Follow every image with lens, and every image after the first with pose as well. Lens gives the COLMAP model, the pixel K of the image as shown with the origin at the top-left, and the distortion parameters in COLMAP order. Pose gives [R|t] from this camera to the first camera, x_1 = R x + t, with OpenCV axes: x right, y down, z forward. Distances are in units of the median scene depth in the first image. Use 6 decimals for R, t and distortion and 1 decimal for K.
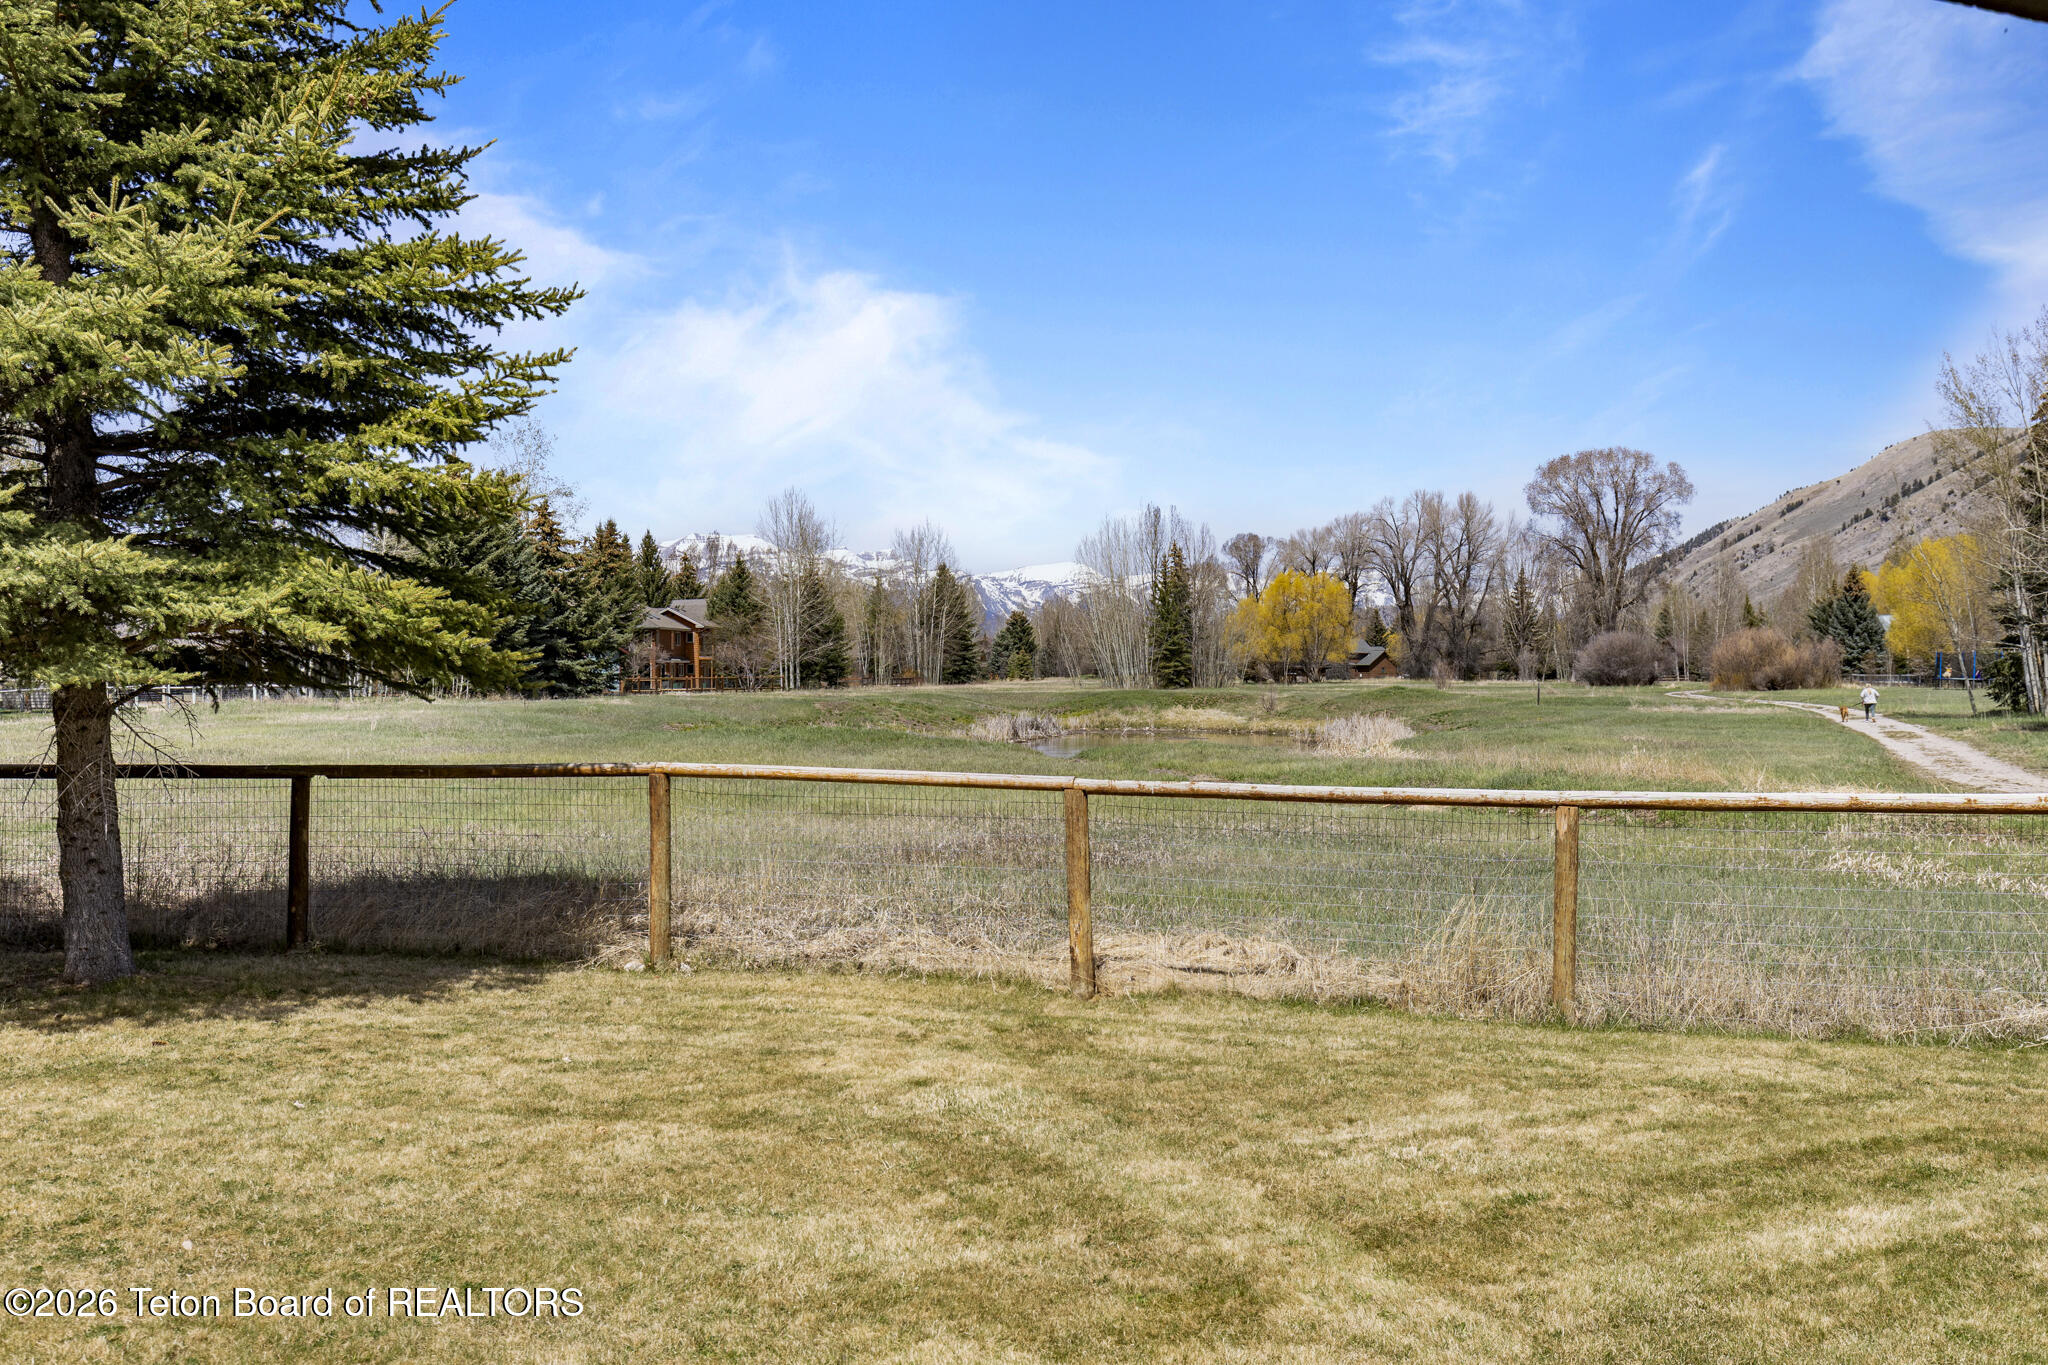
lens RADIAL K [[2011.7, 0, 1008.4], [0, 2011.7, 673.6], [0, 0, 1]] dist [0.018638, 0.000000]
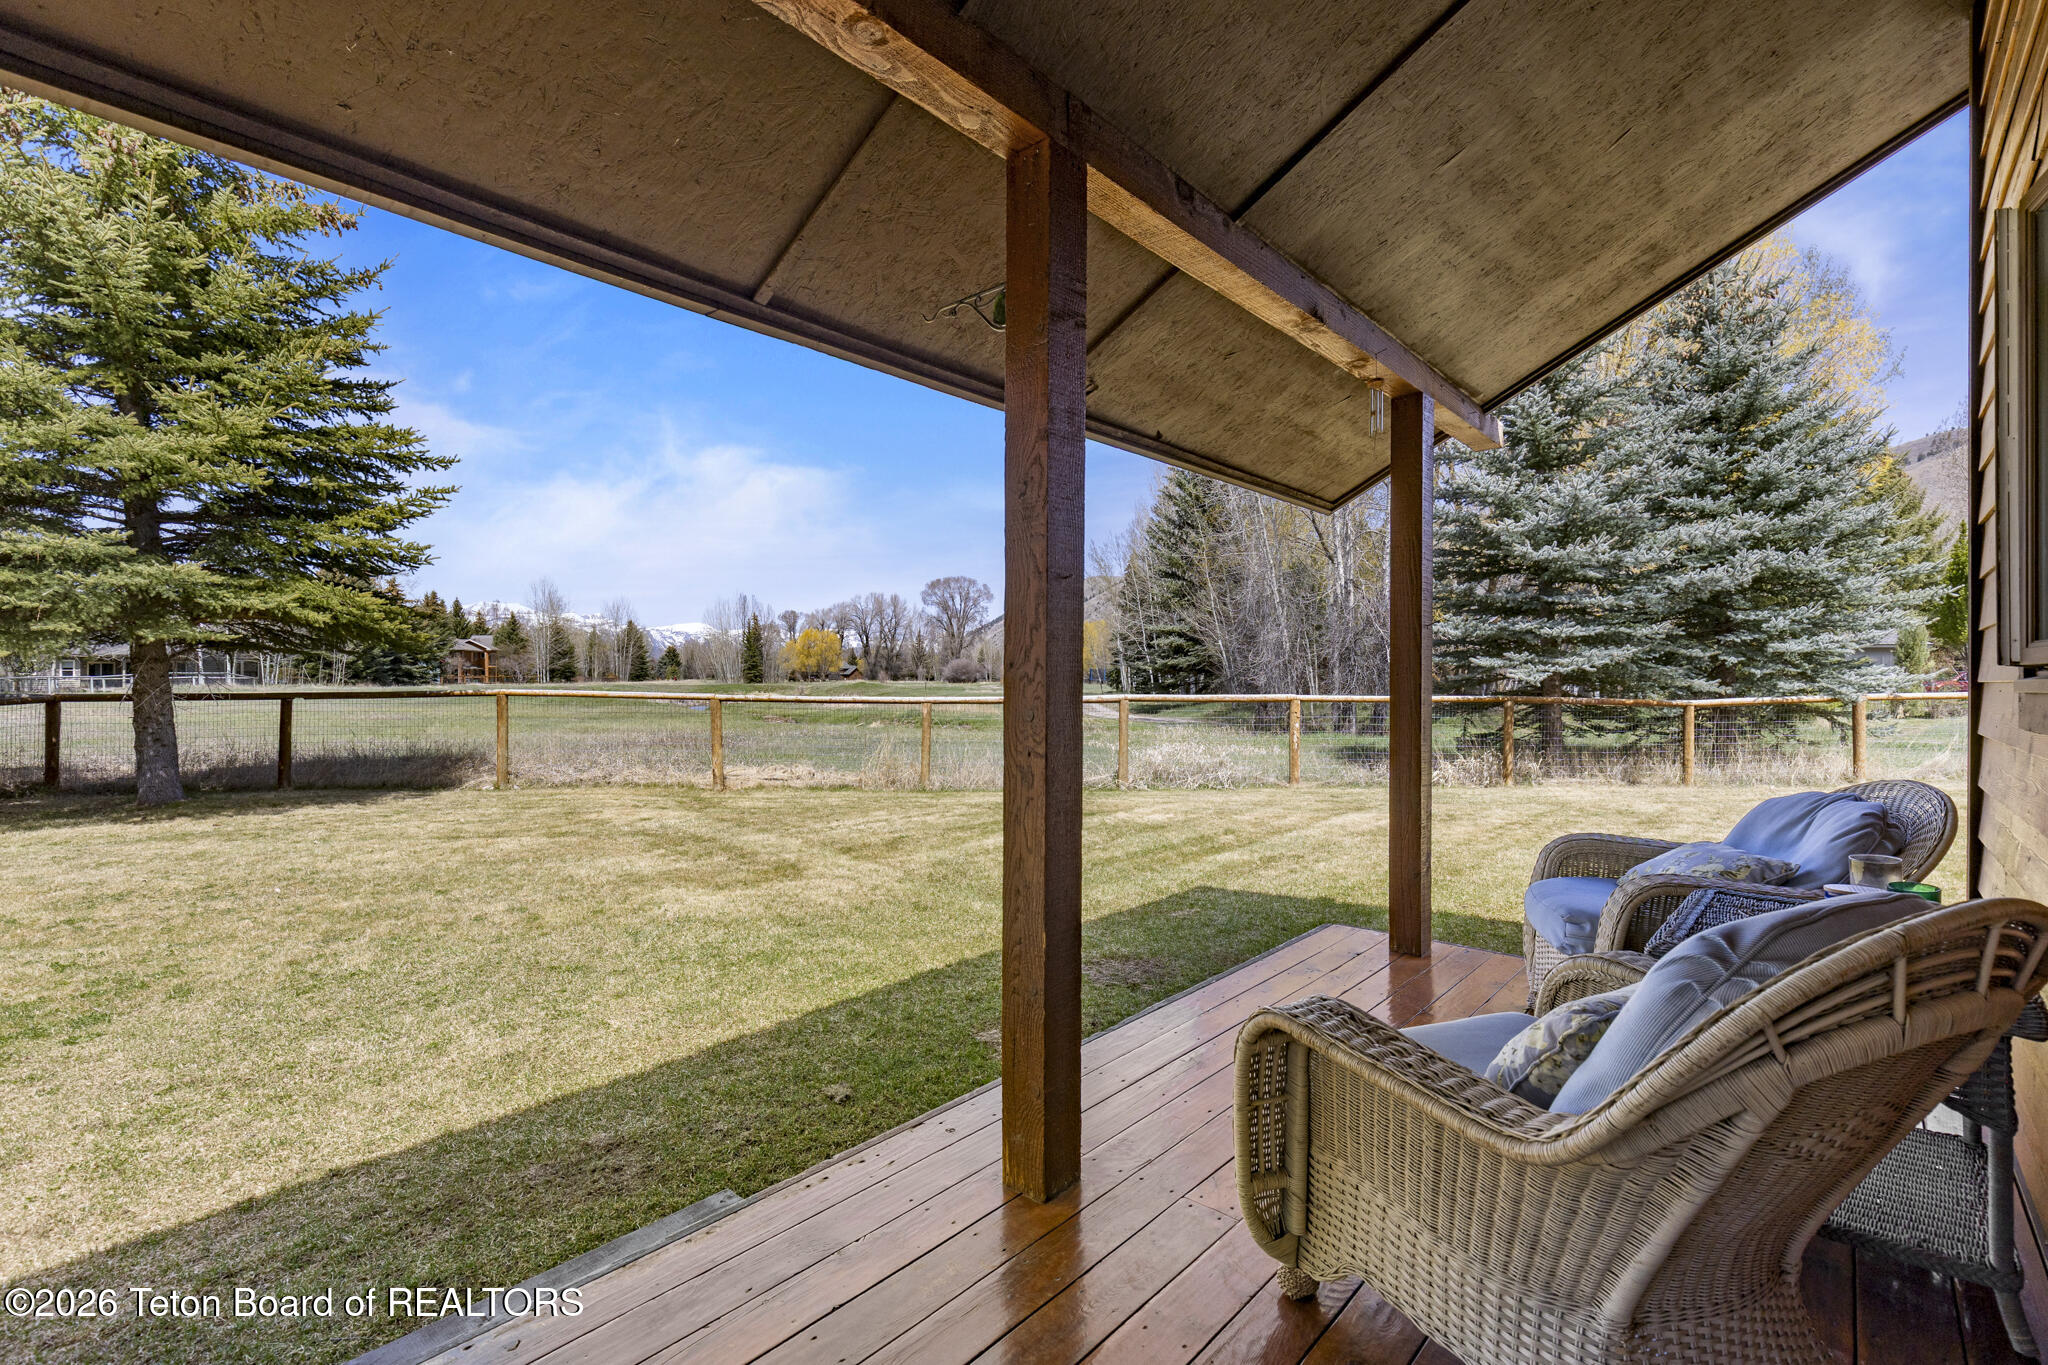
lens RADIAL K [[946.3, 0, 1029.4], [0, 946.3, 669.0], [0, 0, 1]] dist [0.017874, 0.000196]
pose [[0.933899, 0.008121, 0.357443, -0.018820], [-0.004803, 0.999937, -0.010170, 0.033366], [-0.357503, 0.007781, 0.933879, -0.118150]]
